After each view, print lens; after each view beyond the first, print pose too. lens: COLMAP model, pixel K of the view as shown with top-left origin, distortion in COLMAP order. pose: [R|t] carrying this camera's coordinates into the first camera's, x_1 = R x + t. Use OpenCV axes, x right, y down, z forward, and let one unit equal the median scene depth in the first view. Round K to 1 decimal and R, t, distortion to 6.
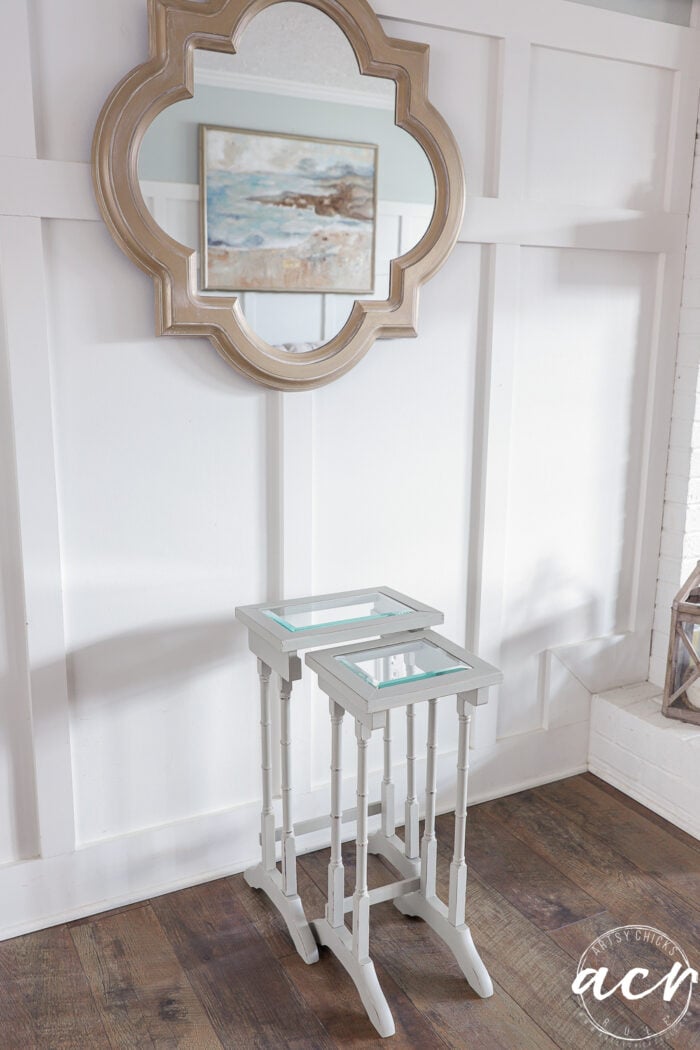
lens RADIAL K [[917.3, 0, 353.3], [0, 917.3, 520.1], [0, 0, 1]] dist [0.011512, 0.007973]
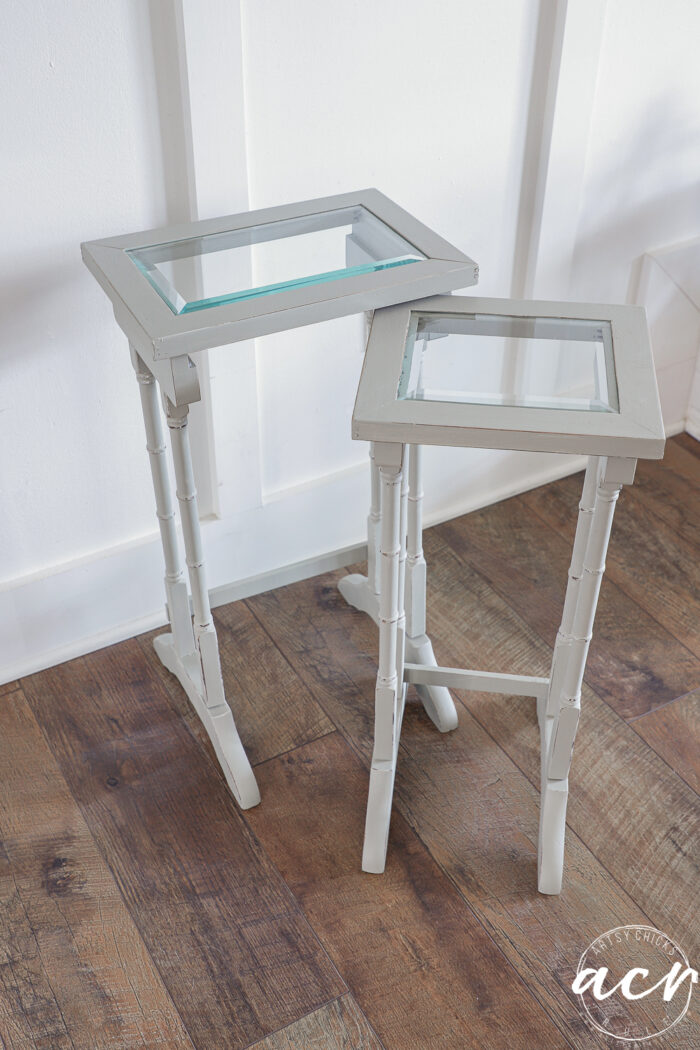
lens RADIAL K [[1161.9, 0, 353.4], [0, 1161.9, 505.2], [0, 0, 1]] dist [0.018071, 0.000000]
pose [[0.999388, -0.021329, 0.027710, -0.006941], [0.007346, 0.902810, 0.429978, -0.050454], [-0.034188, -0.429511, 0.902414, 0.311726]]
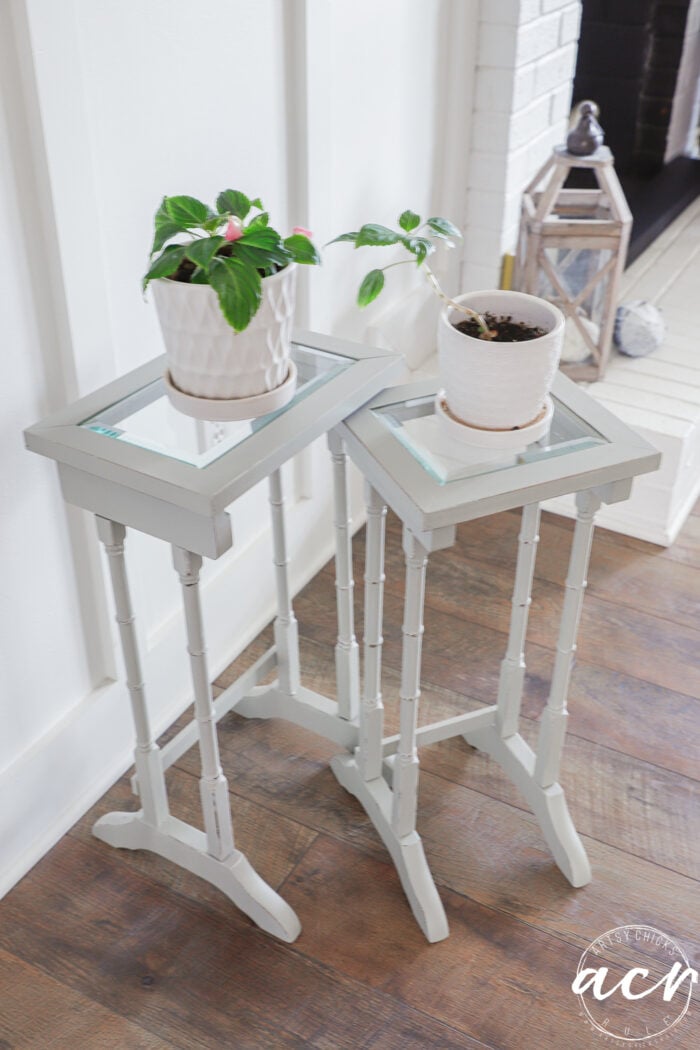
lens RADIAL K [[1107.8, 0, 349.6], [0, 1107.8, 528.5], [0, 0, 1]] dist [0.012440, 0.000000]
pose [[0.840506, -0.310626, 0.443916, -0.260628], [0.120023, 0.905723, 0.406522, -0.071801], [-0.528341, -0.288404, 0.798548, 0.400113]]
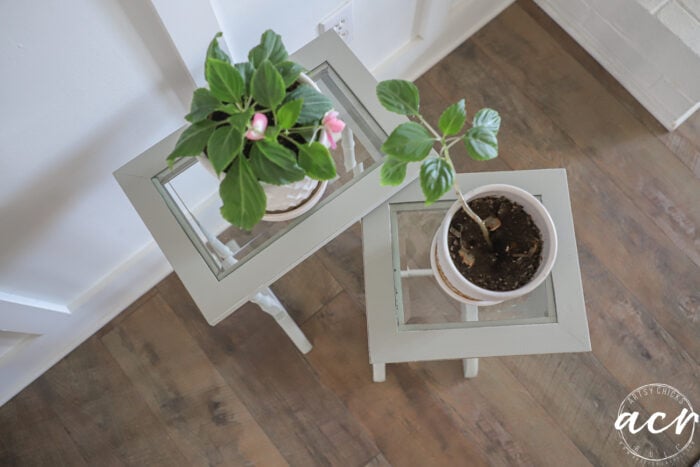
lens RADIAL K [[556.0, 0, 350.0], [0, 556.0, 230.0], [0, 0, 1]] dist [-0.010333, -0.000332]
pose [[0.978307, -0.204515, 0.032999, 0.000699], [0.062455, 0.443055, 0.894316, -0.207892], [-0.197521, -0.872855, 0.446216, 0.728499]]
